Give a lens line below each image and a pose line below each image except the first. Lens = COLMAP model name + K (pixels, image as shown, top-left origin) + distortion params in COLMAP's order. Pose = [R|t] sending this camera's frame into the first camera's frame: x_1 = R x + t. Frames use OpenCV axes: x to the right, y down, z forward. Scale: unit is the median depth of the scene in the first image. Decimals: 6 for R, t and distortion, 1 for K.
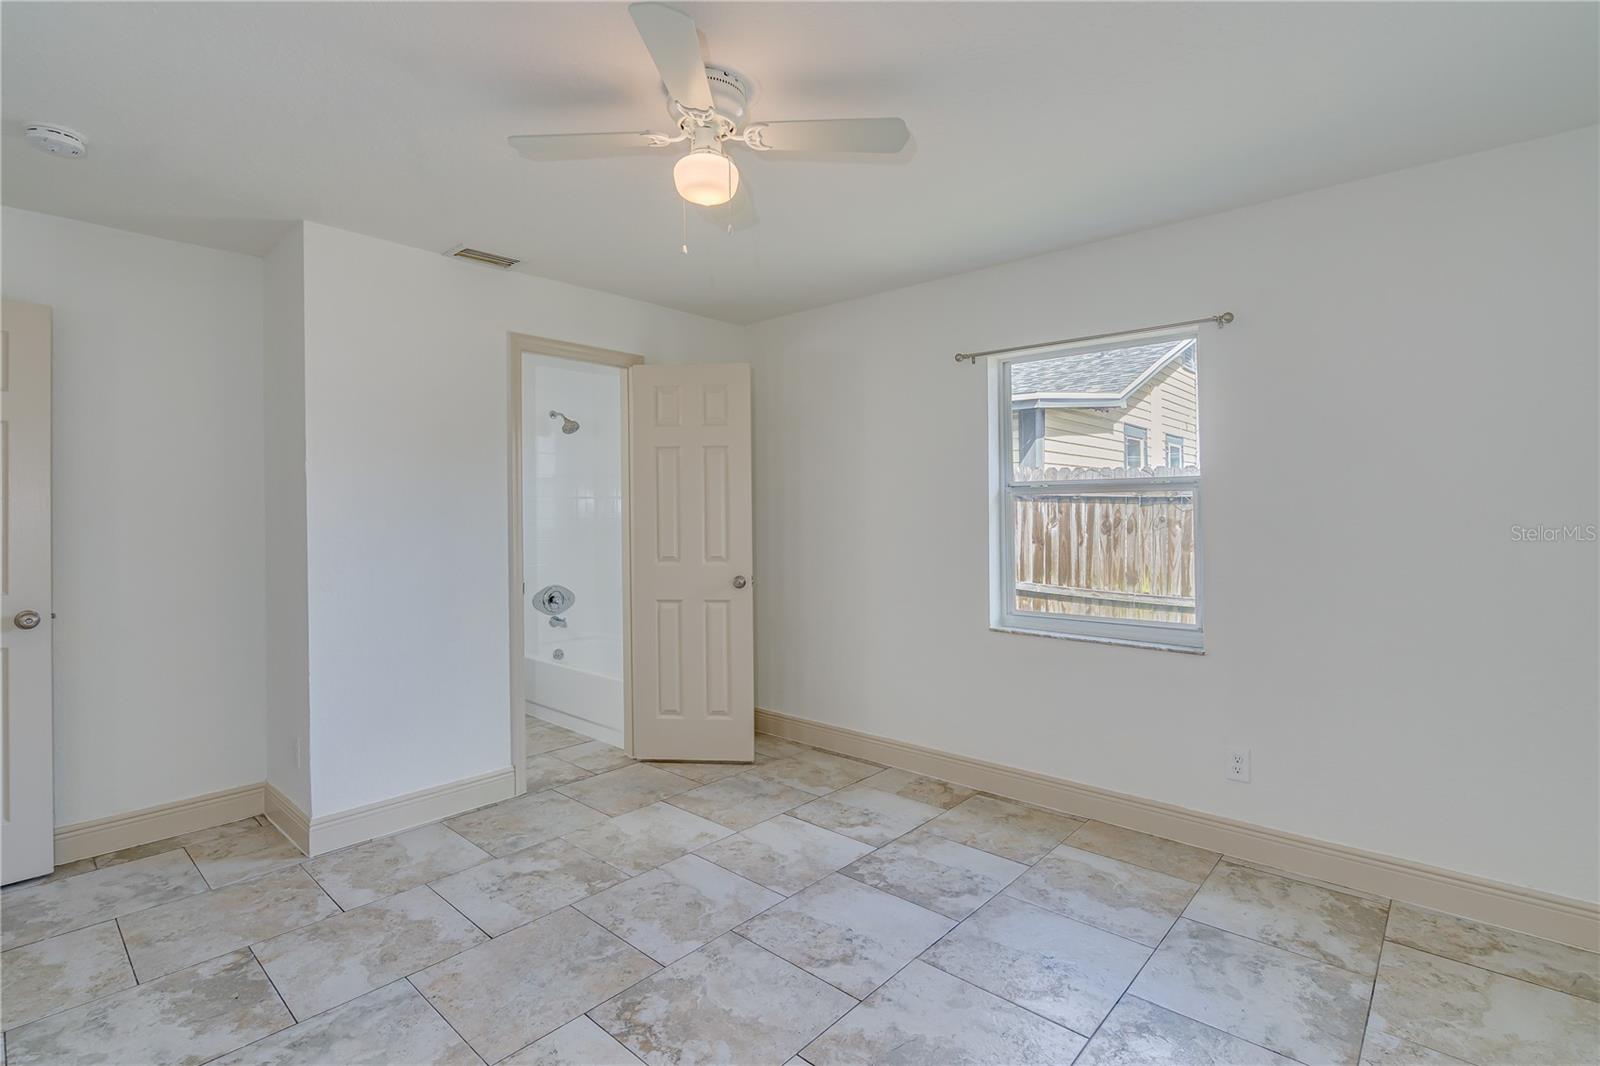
lens RADIAL K [[756.4, 0, 825.1], [0, 756.4, 520.5], [0, 0, 1]] dist [-0.016655, 0.001761]
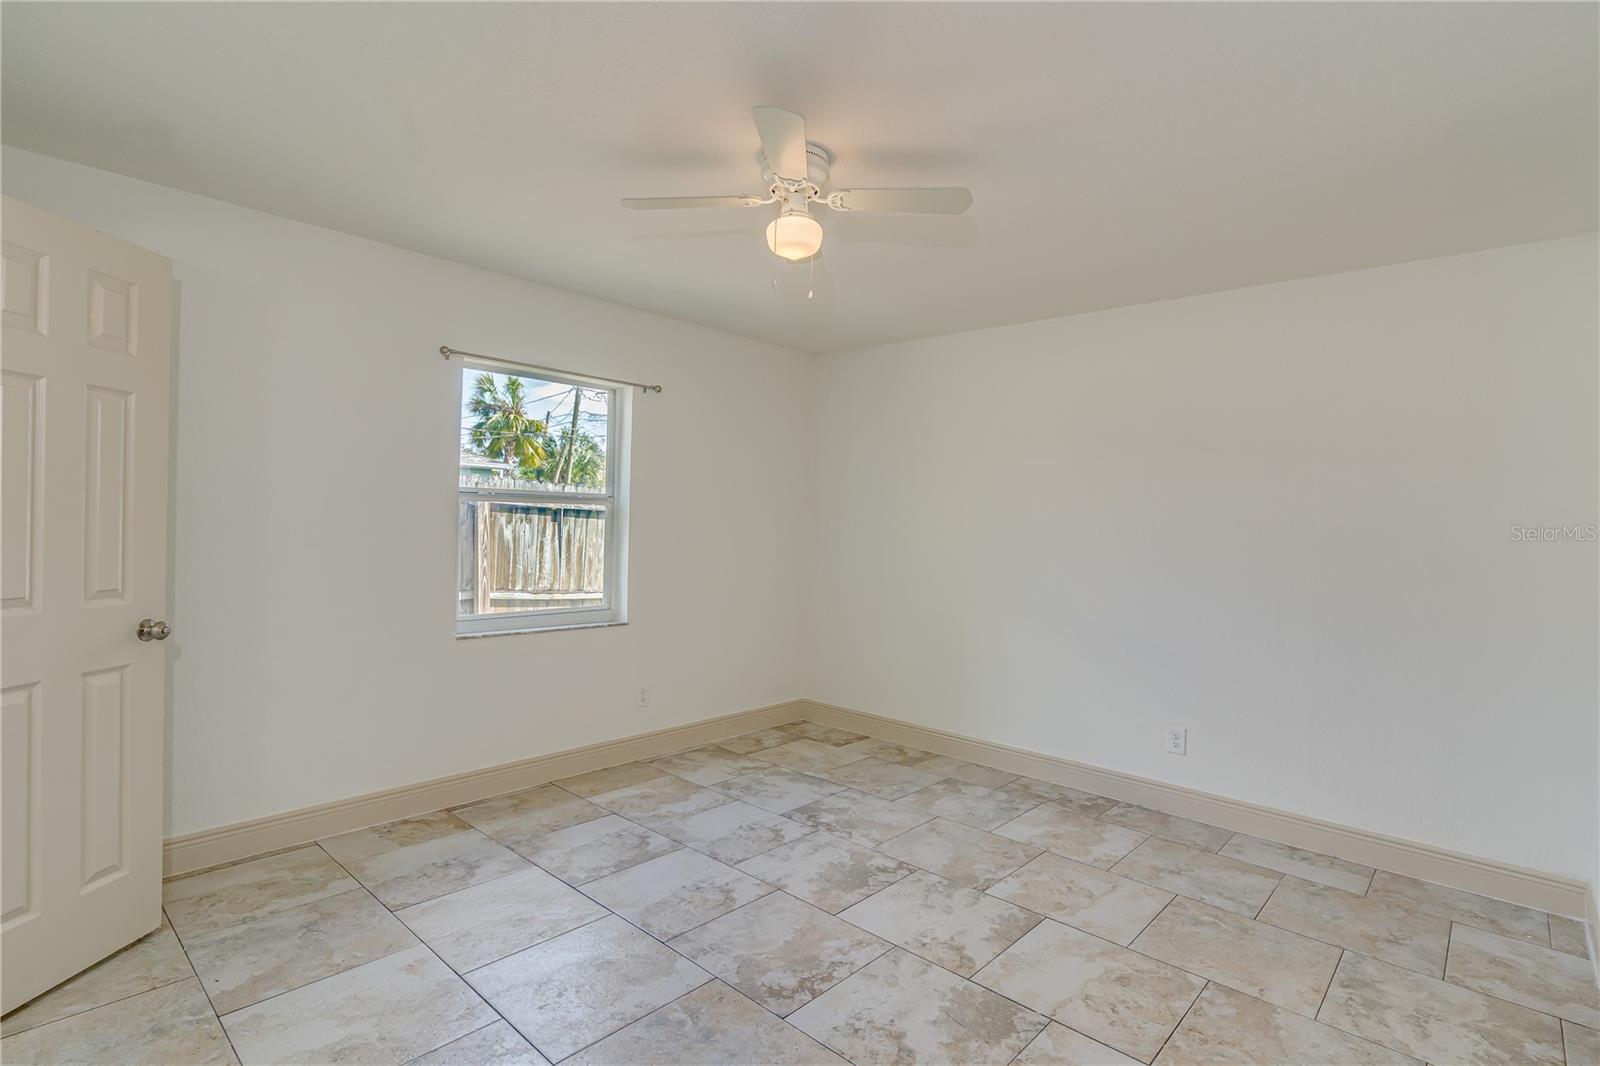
lens RADIAL K [[756.4, 0, 807.3], [0, 756.4, 545.2], [0, 0, 1]] dist [-0.016655, 0.001761]
pose [[0.027076, -0.023057, 0.999367, -0.961956], [-0.015532, 0.999604, 0.023483, -0.007012], [-0.999513, -0.016158, 0.026707, 0.690063]]
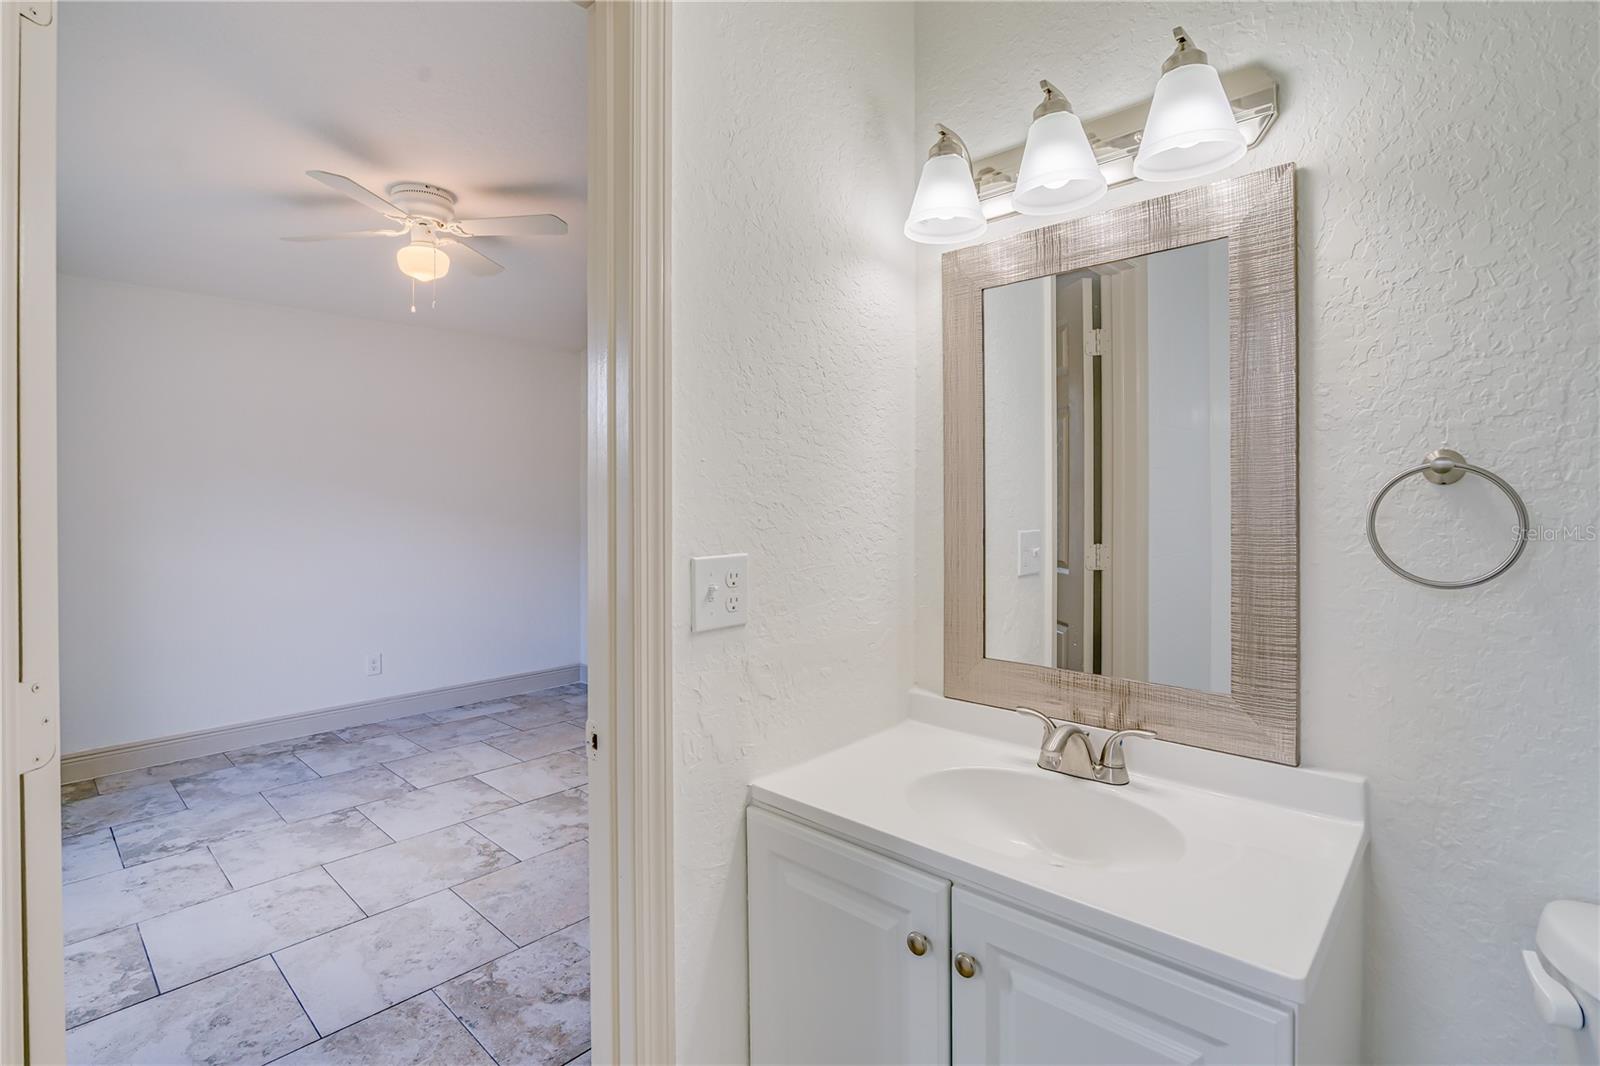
lens RADIAL K [[756.4, 0, 788.4], [0, 756.4, 489.7], [0, 0, 1]] dist [-0.016655, 0.001761]
pose [[-0.998097, 0.015352, 0.059725, -0.660672], [0.015326, 0.999882, -0.000885, -0.017676], [-0.059731, 0.000032, -0.998214, 1.718108]]
